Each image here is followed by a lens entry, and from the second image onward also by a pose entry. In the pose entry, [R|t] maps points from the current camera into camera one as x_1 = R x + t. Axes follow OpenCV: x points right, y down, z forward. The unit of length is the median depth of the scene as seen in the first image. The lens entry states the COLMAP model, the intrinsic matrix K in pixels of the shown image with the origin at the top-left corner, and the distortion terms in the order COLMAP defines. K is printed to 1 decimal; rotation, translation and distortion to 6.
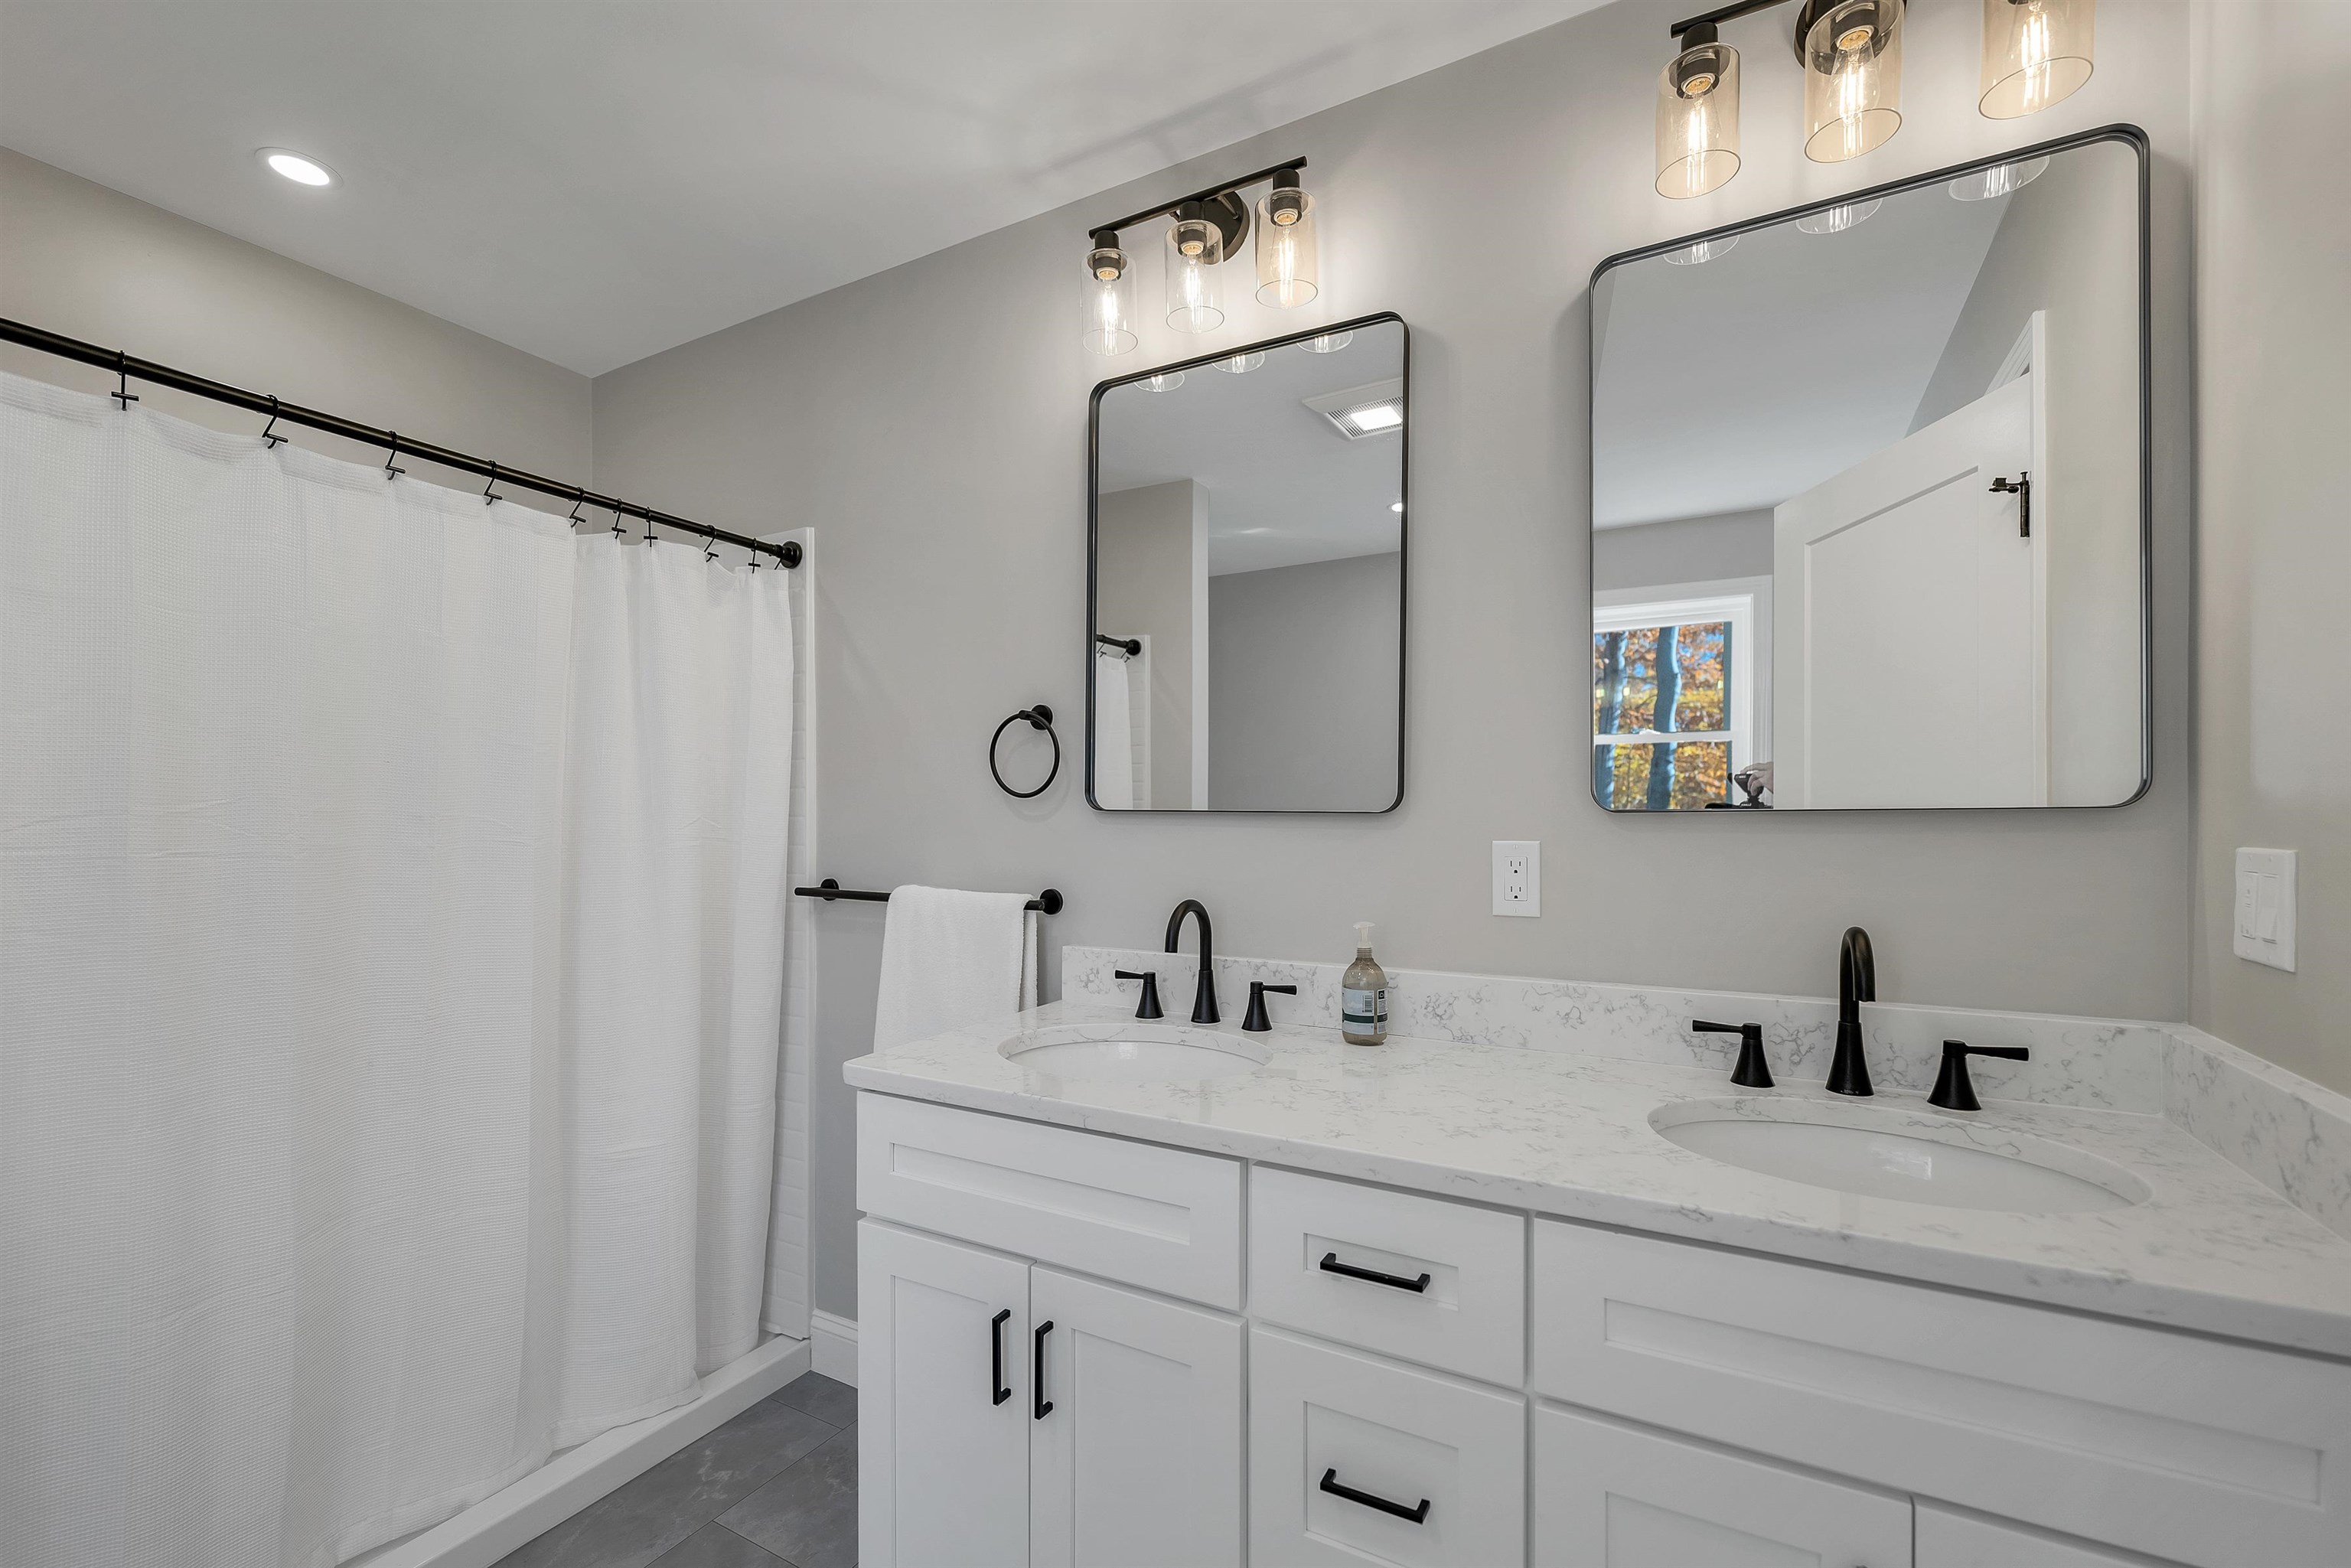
lens RADIAL K [[982.7, 0, 1177.0], [0, 982.7, 817.6], [0, 0, 1]] dist [-0.001684, -0.000368]
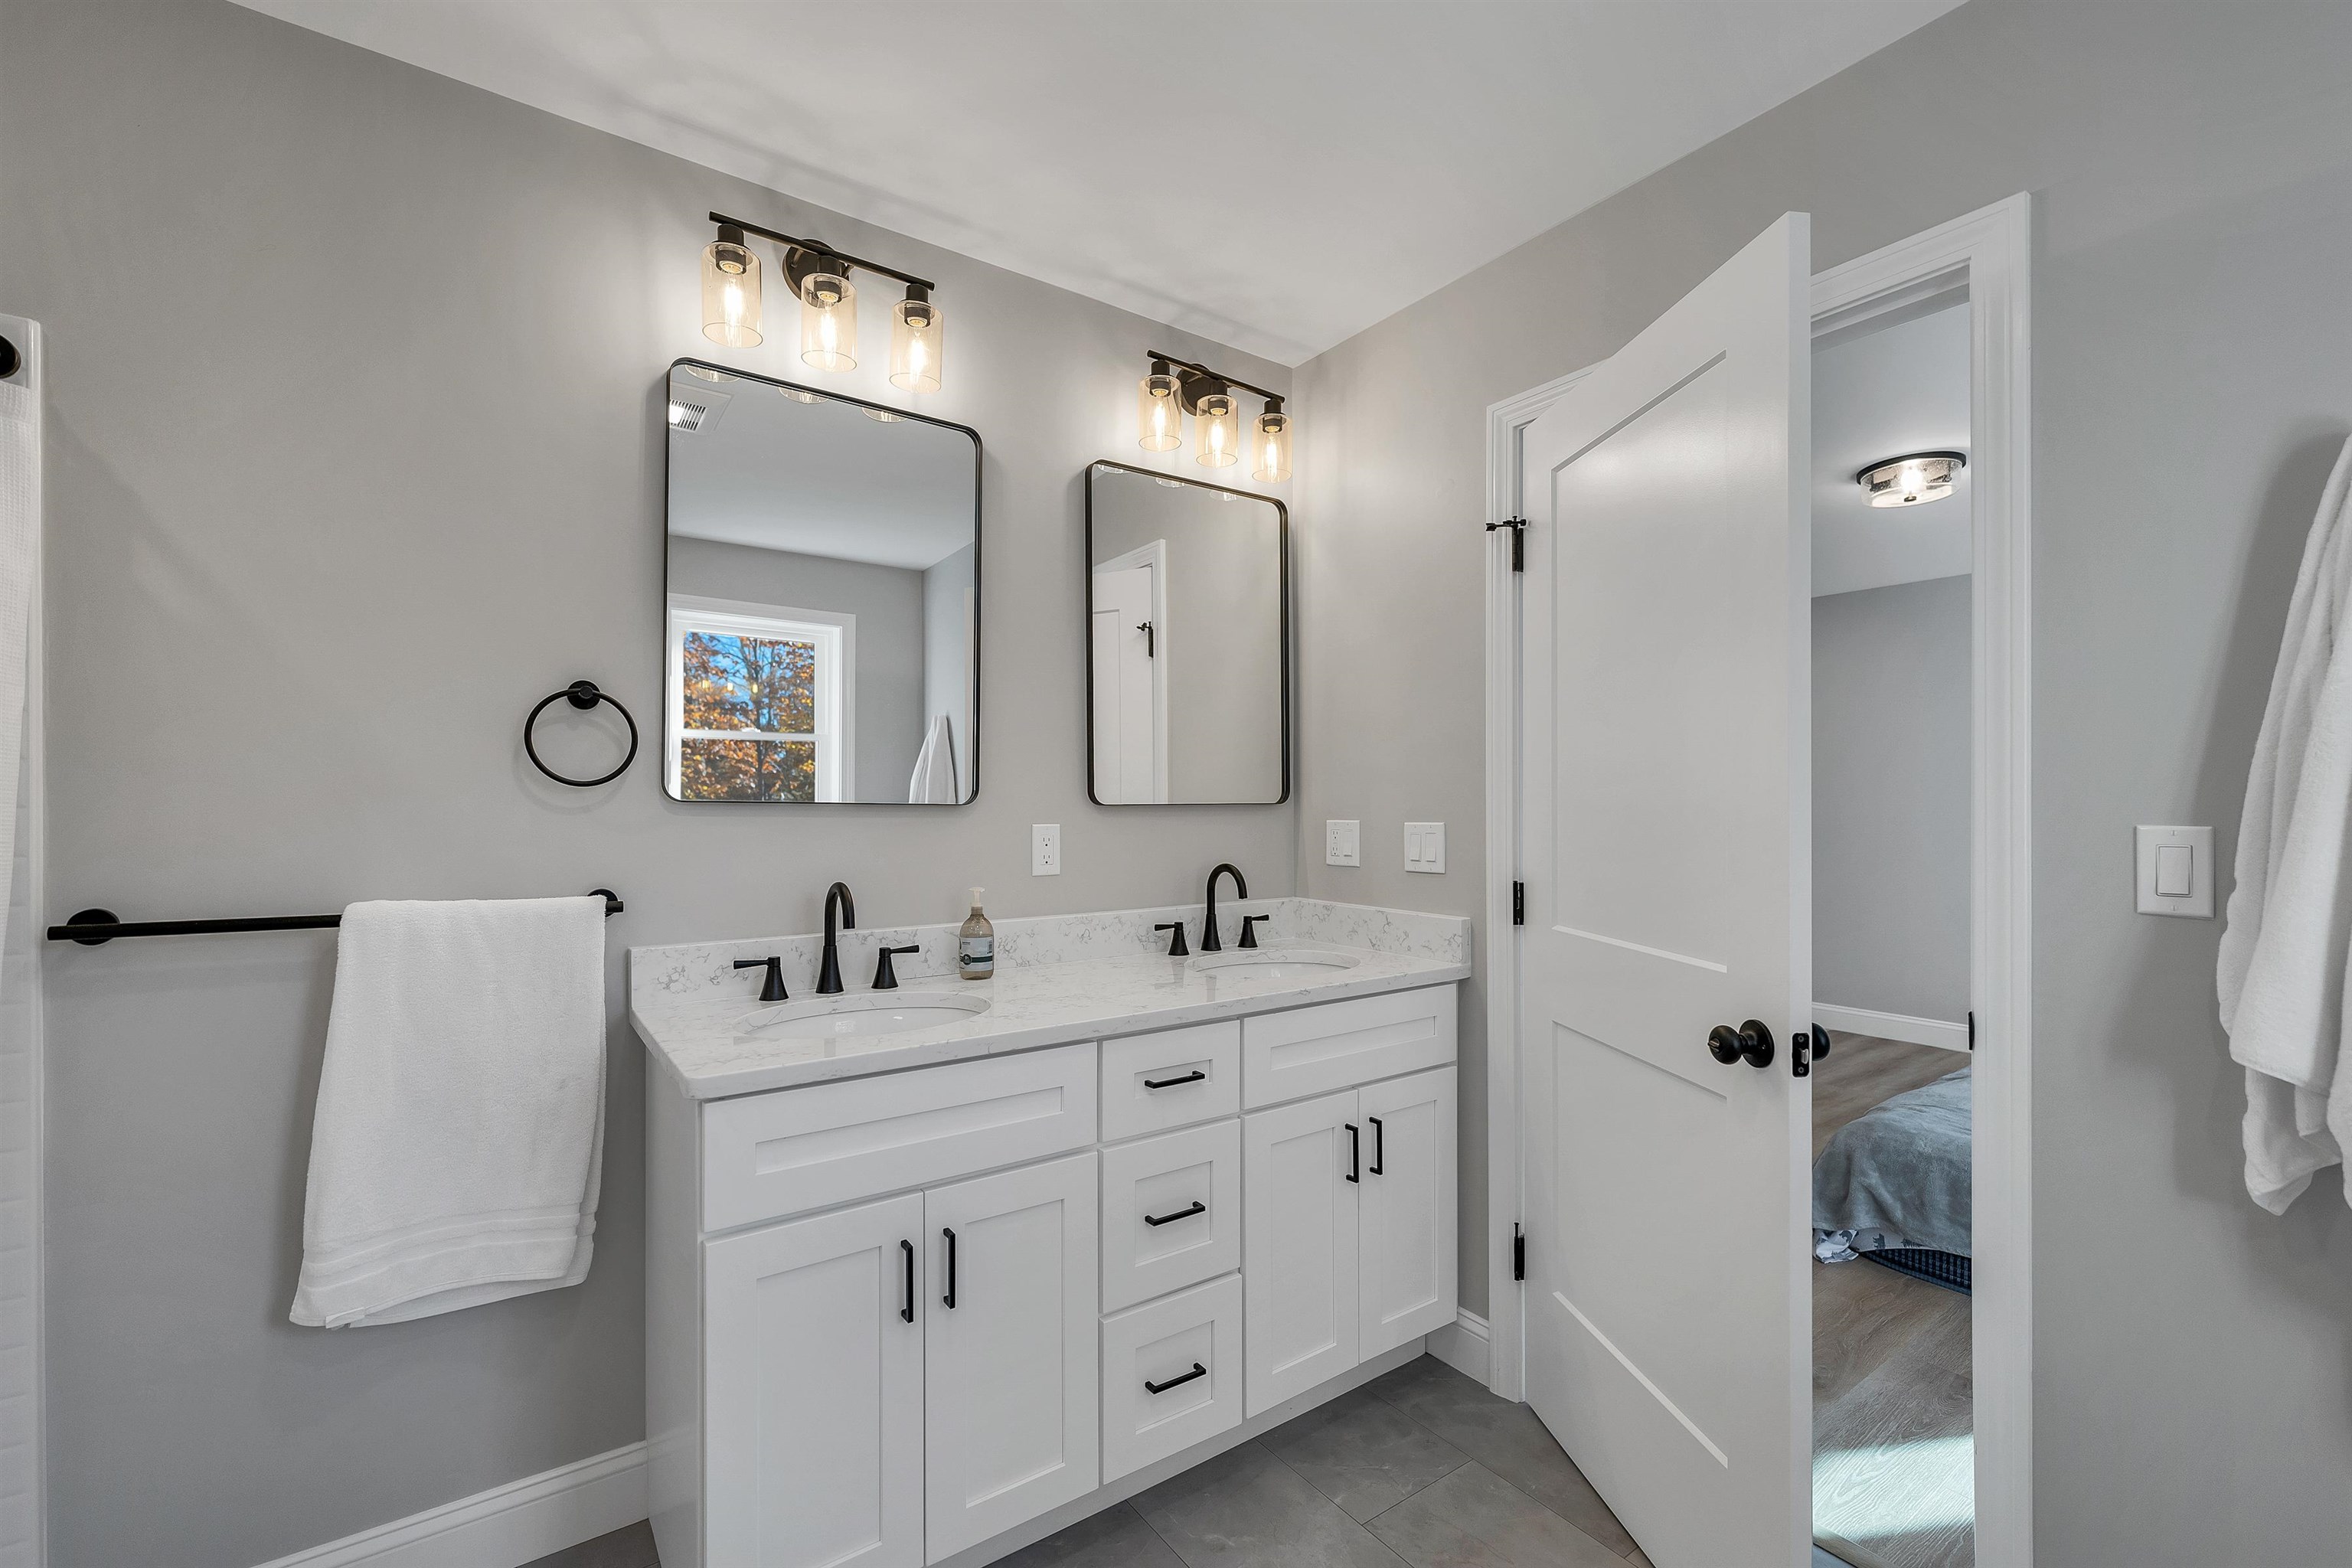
lens RADIAL K [[983.1, 0, 1171.5], [0, 983.1, 796.8], [0, 0, 1]] dist [-0.001684, -0.000368]
pose [[0.433080, 0.010384, 0.901296, -0.893782], [-0.000066, 0.999934, -0.011489, -0.000537], [-0.901356, 0.004916, 0.433052, 0.186877]]
